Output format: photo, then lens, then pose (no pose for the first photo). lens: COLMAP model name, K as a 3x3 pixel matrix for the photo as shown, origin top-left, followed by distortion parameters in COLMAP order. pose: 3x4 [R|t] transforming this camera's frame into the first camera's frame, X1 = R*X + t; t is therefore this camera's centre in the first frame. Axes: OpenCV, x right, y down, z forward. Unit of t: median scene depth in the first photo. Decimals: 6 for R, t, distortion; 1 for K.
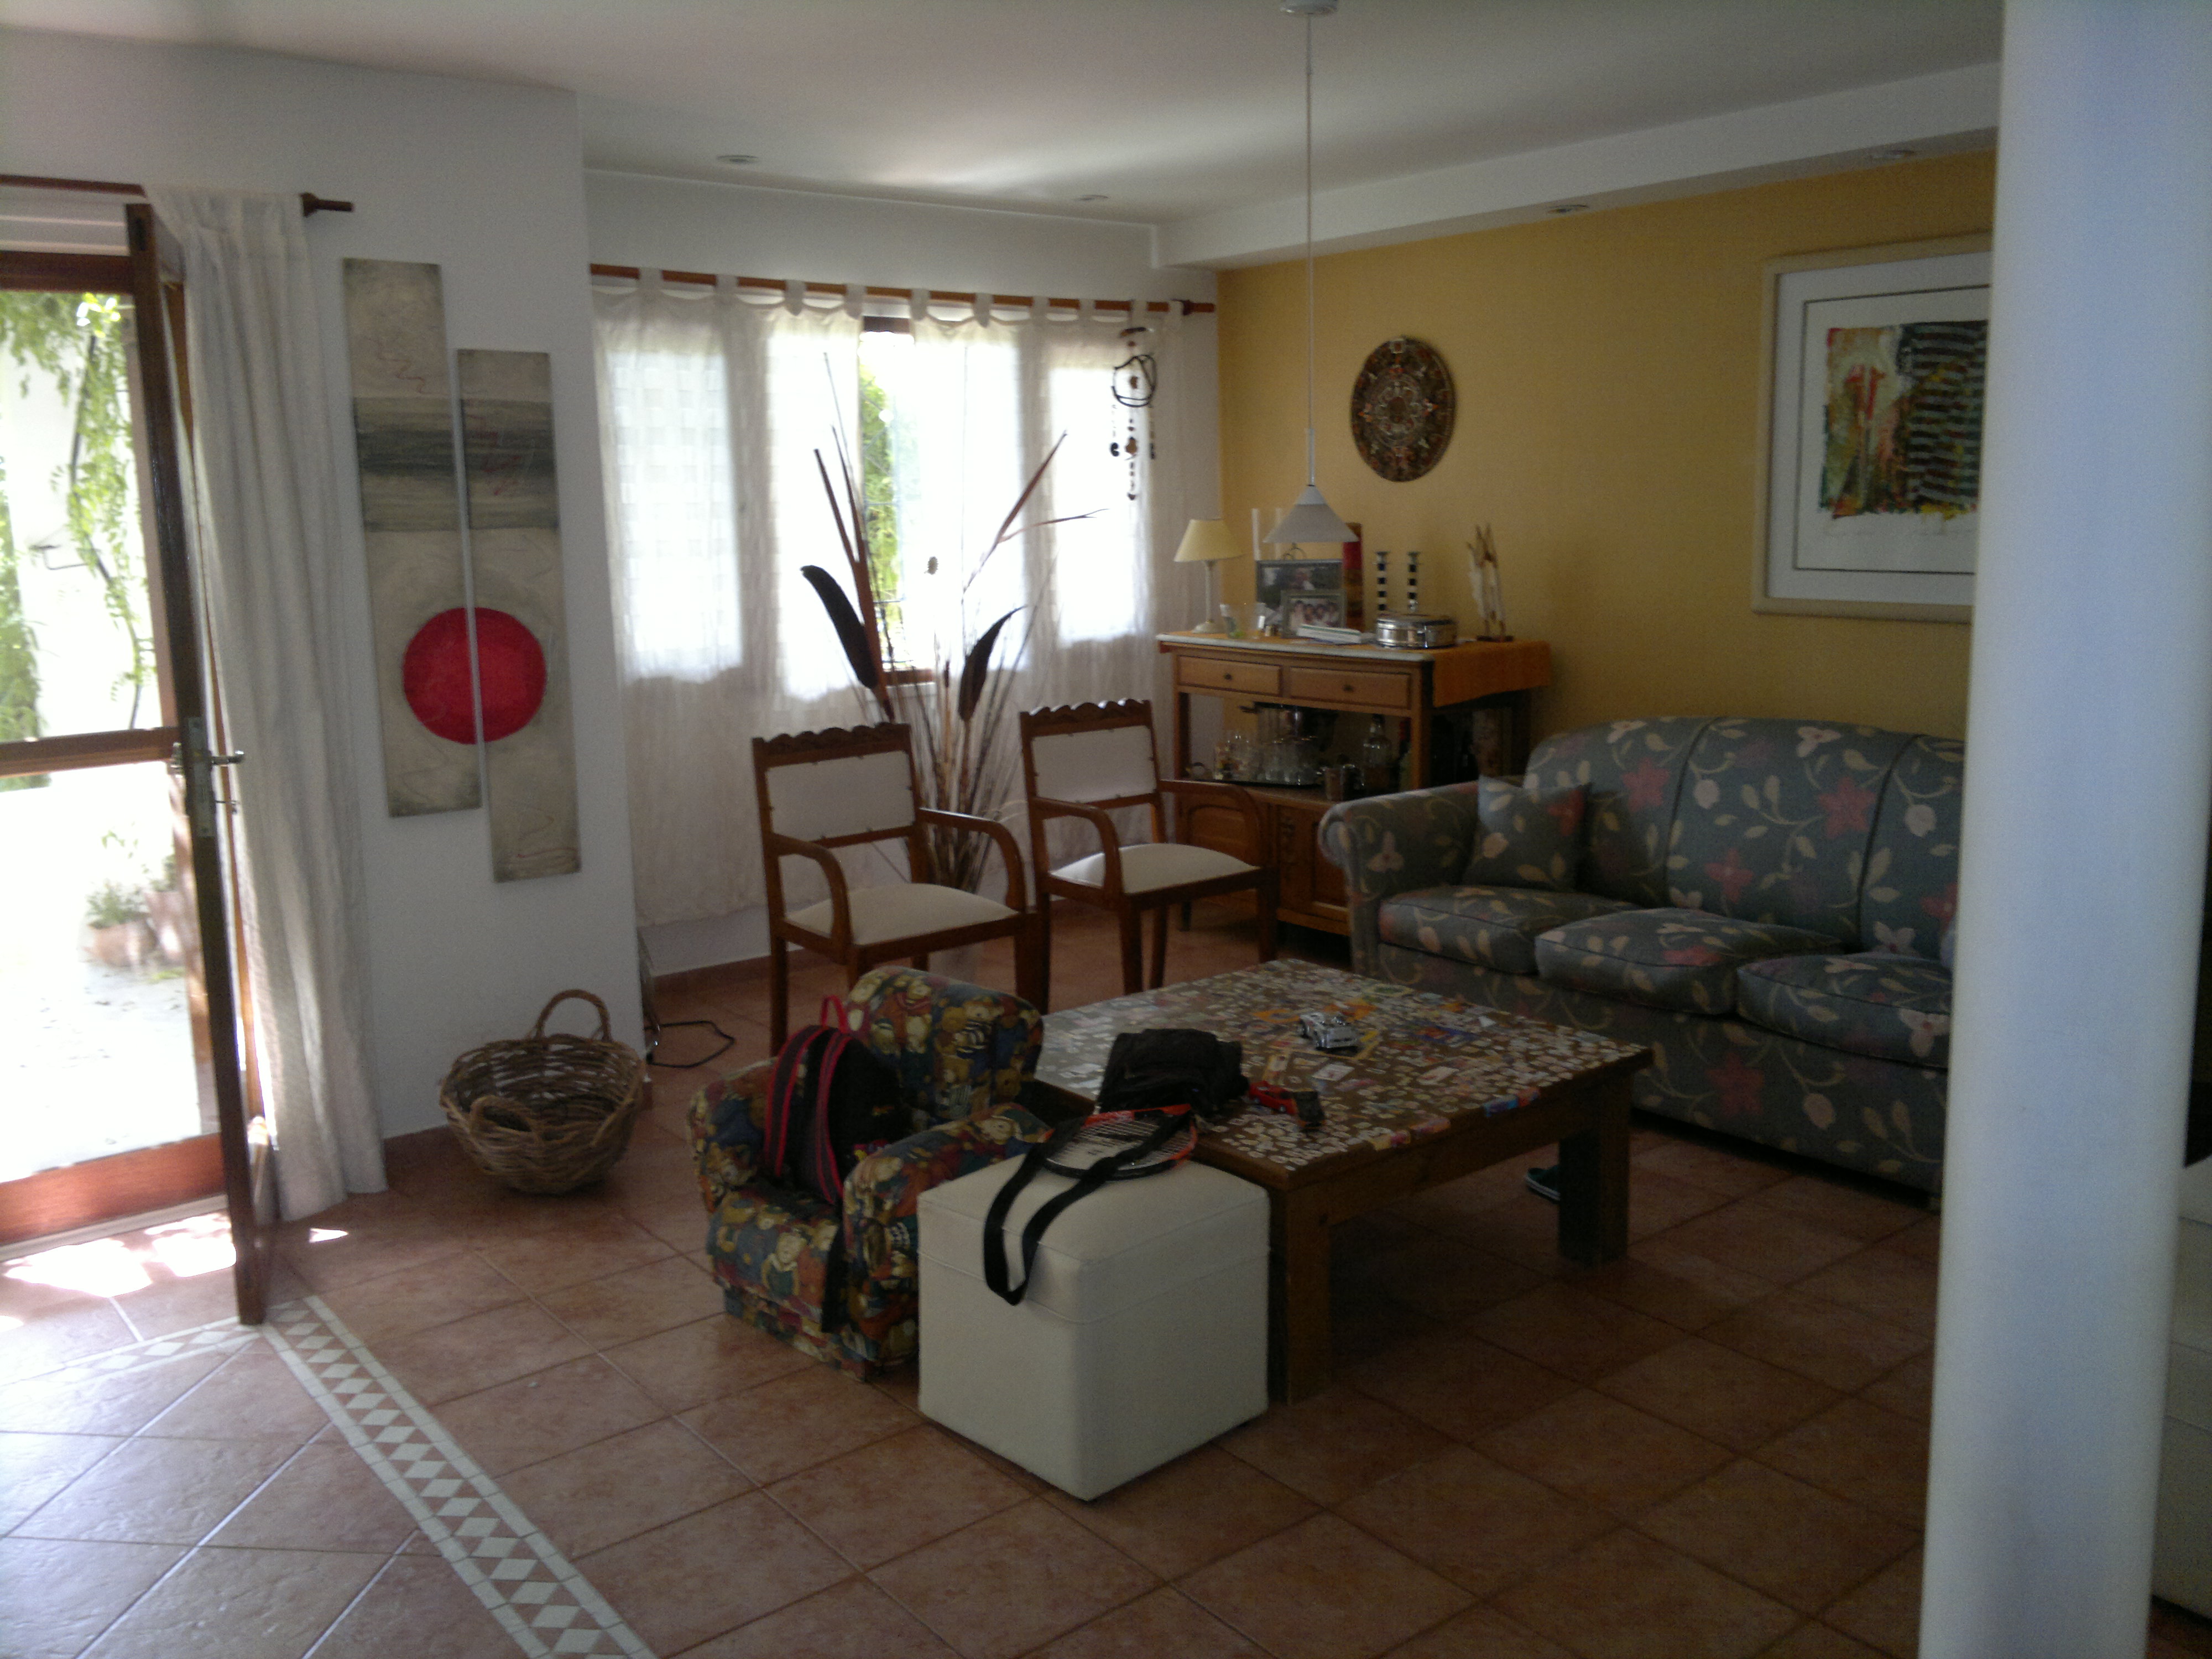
lens RADIAL K [[1878.8, 0, 1158.4], [0, 1878.8, 802.7], [0, 0, 1]] dist [0.082249, -0.140031]
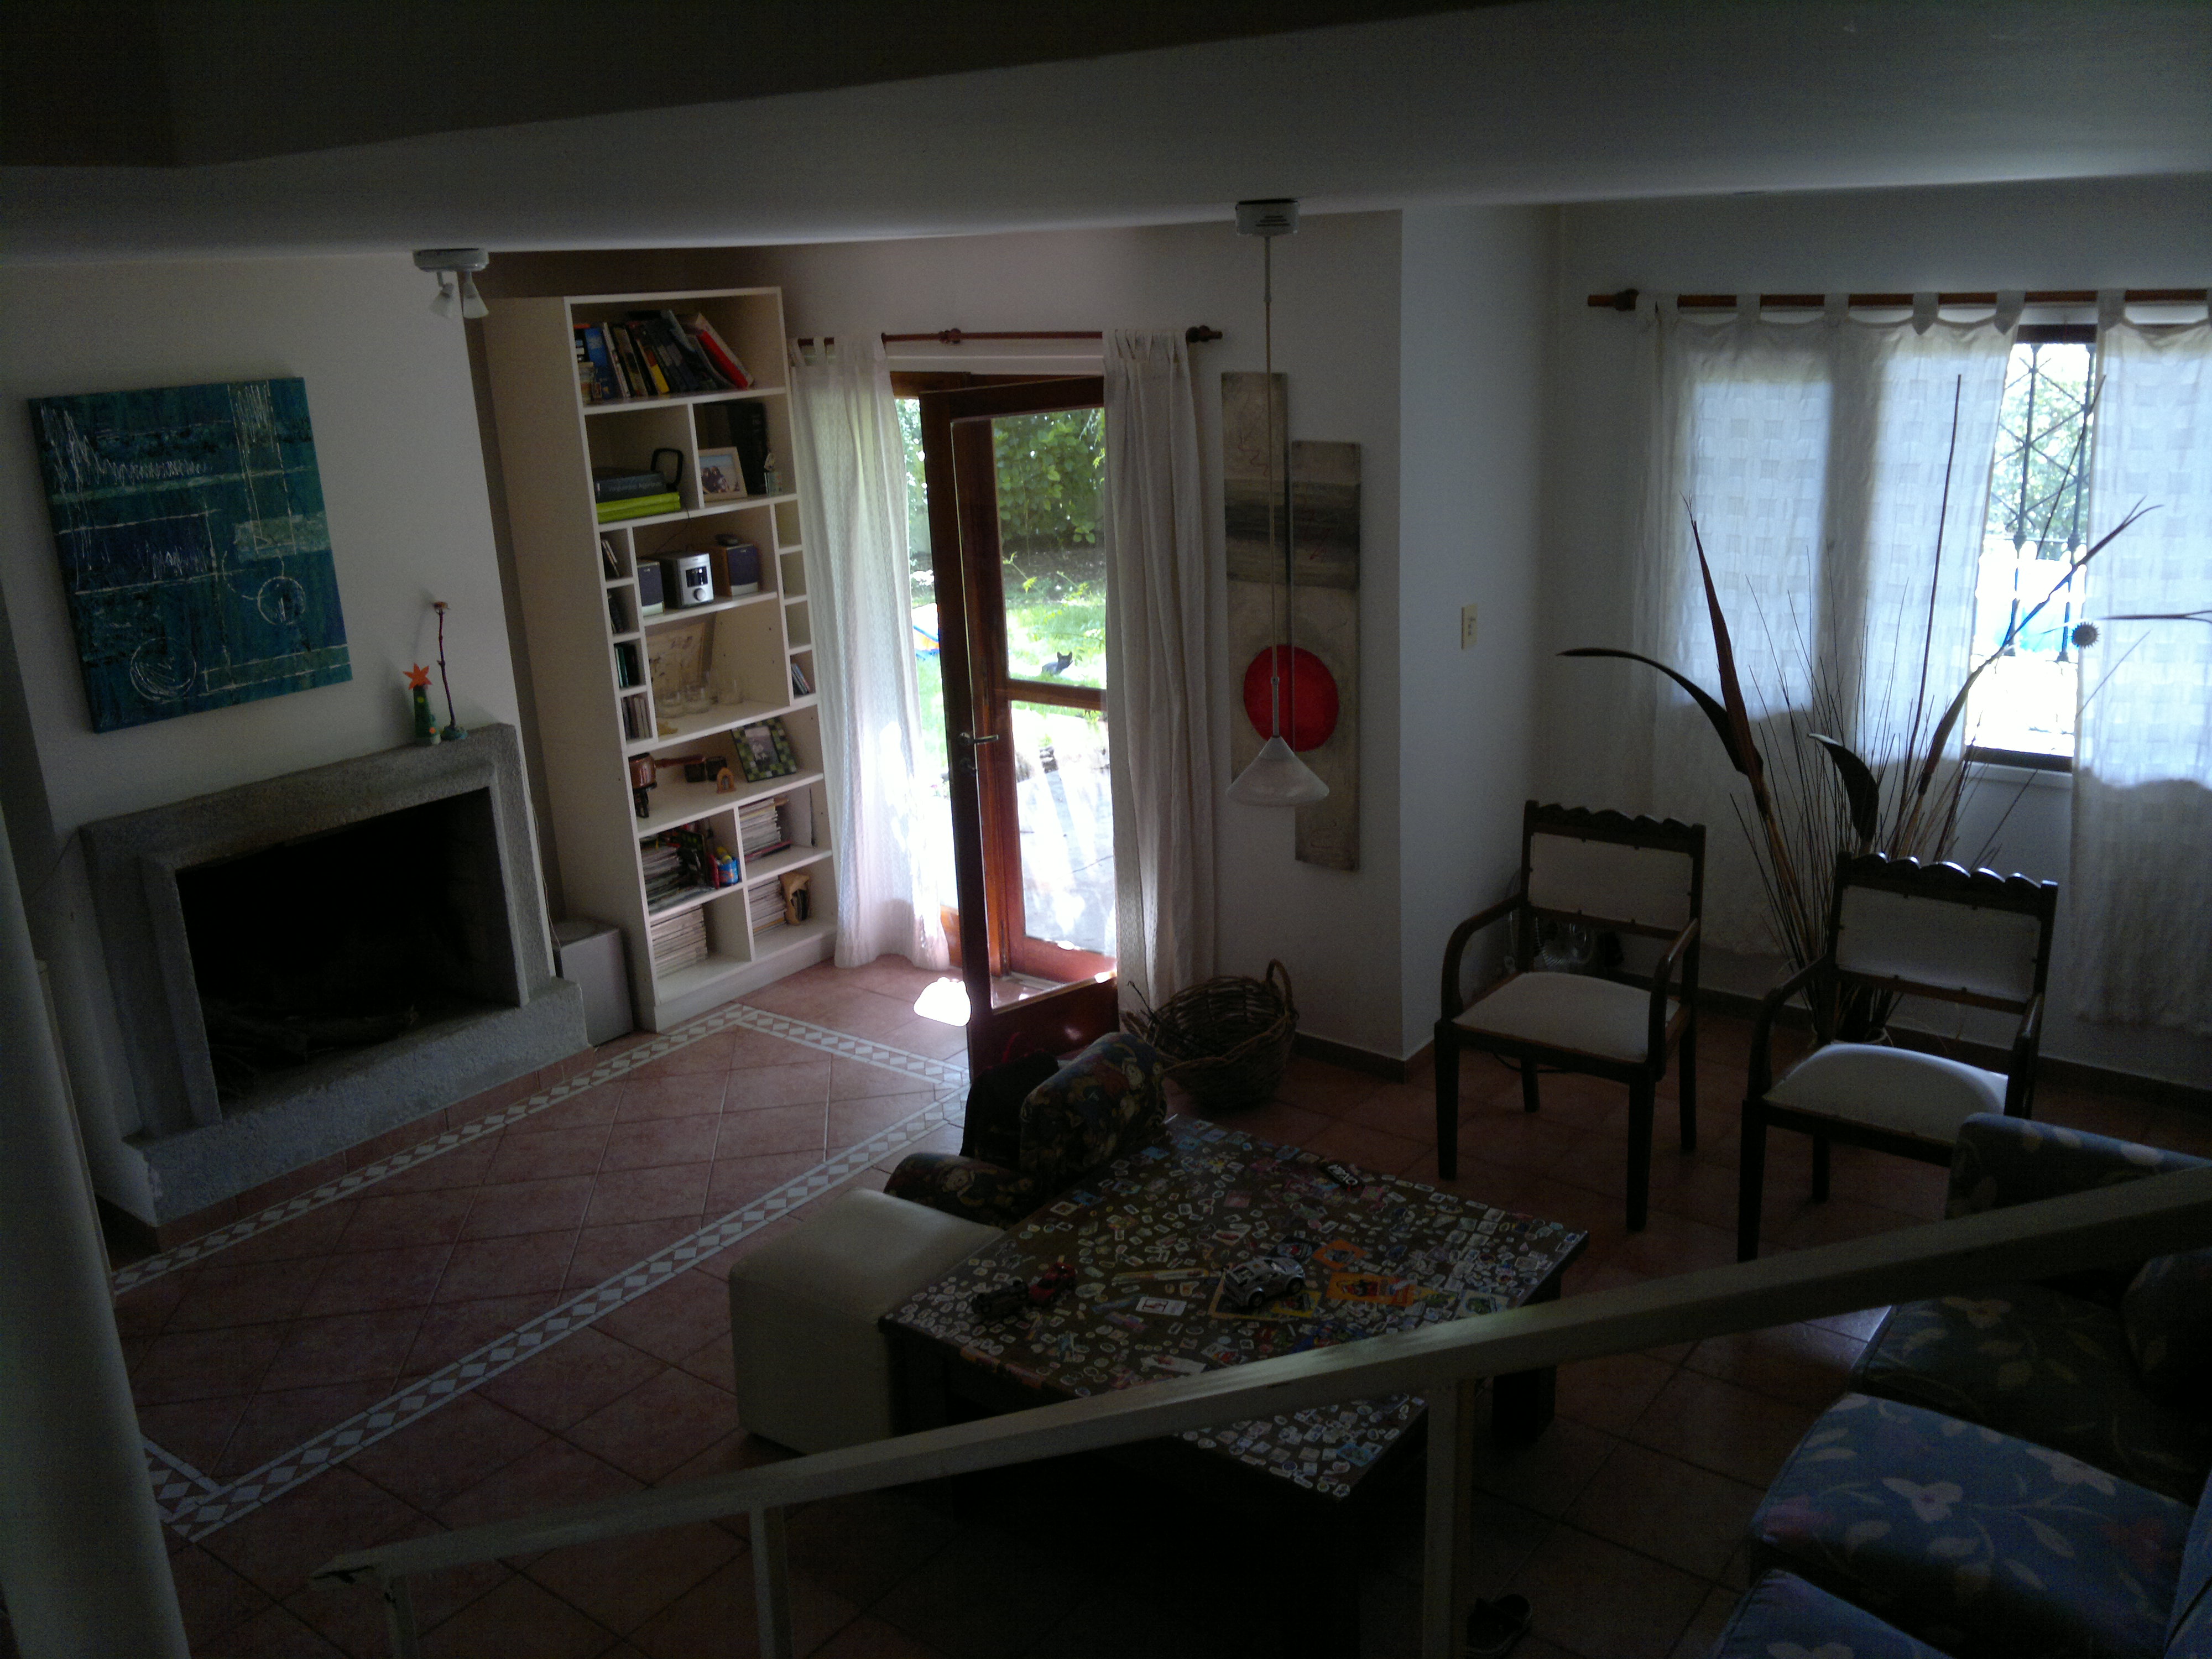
lens RADIAL K [[1878.8, 0, 1158.4], [0, 1878.8, 802.7], [0, 0, 1]] dist [0.082249, -0.140031]
pose [[0.231039, 0.284602, -0.930388, 0.767558], [-0.120435, 0.957272, 0.262919, -0.306215], [0.965462, 0.051307, 0.255443, 0.578368]]
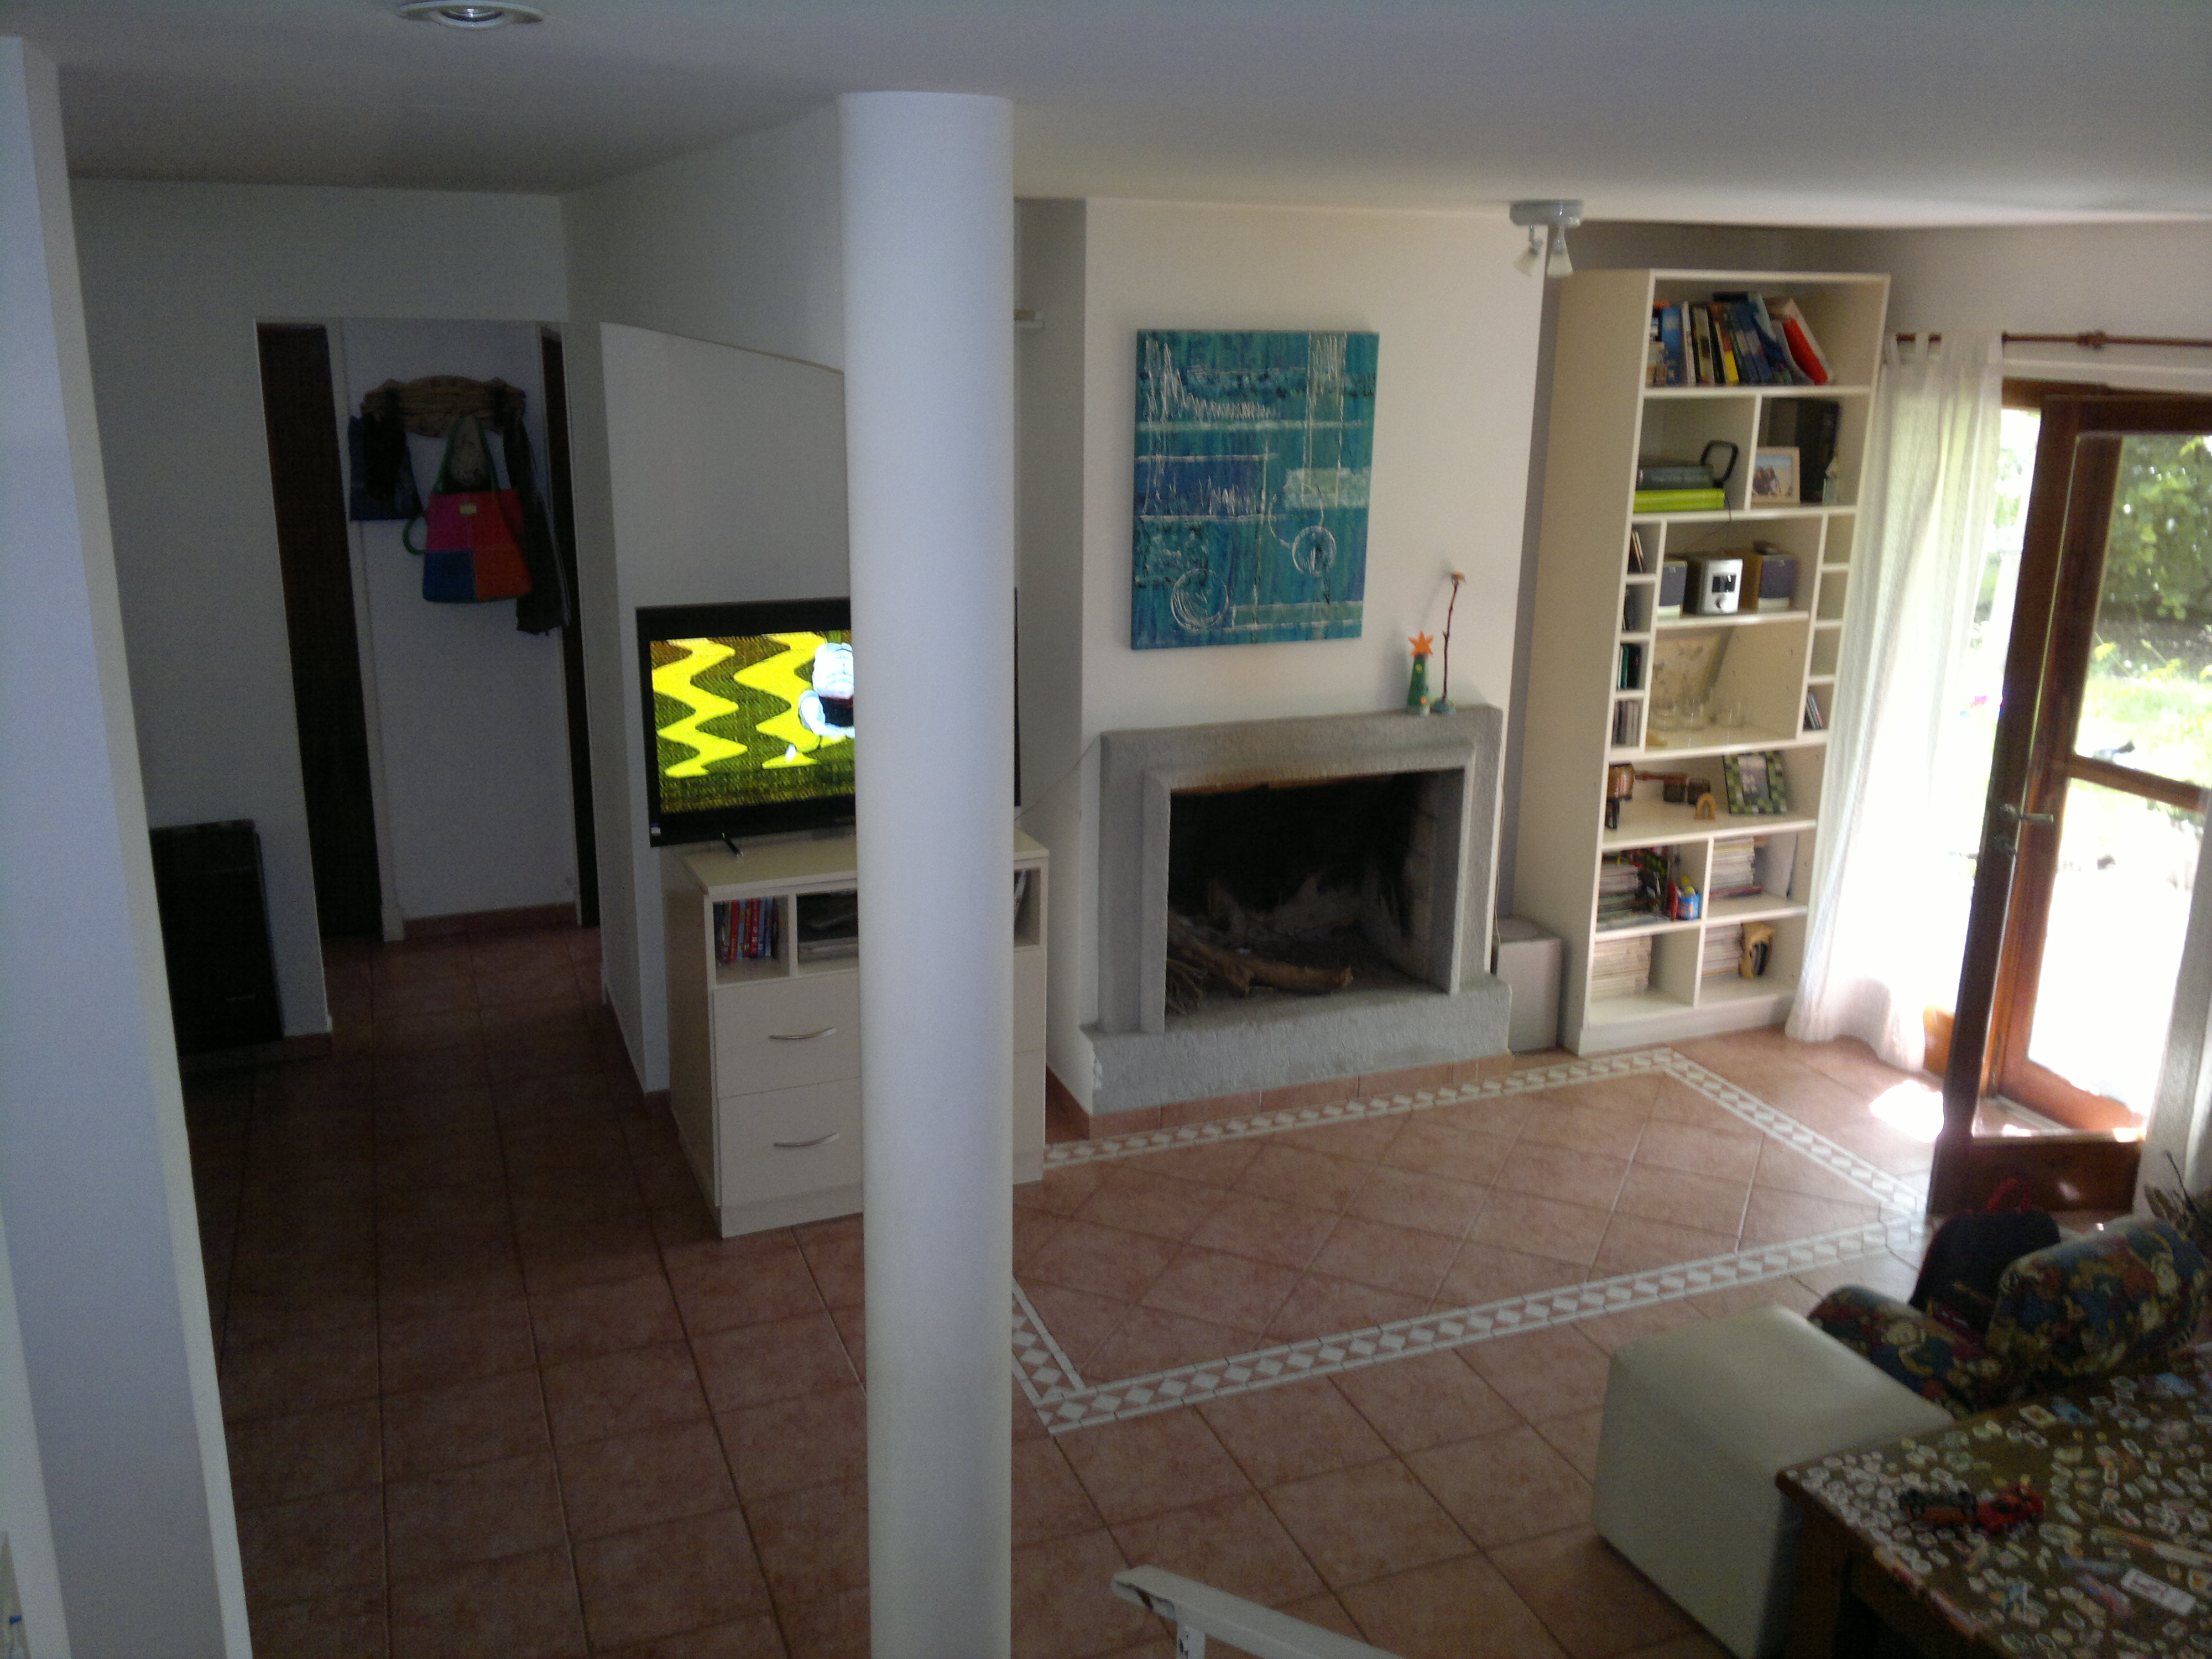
lens RADIAL K [[1878.8, 0, 1158.4], [0, 1878.8, 802.7], [0, 0, 1]] dist [0.082249, -0.140031]
pose [[-0.294321, 0.267809, -0.917417, 0.671937], [-0.169392, 0.930119, 0.325860, -0.273397], [0.940575, 0.251311, -0.228389, 0.567044]]
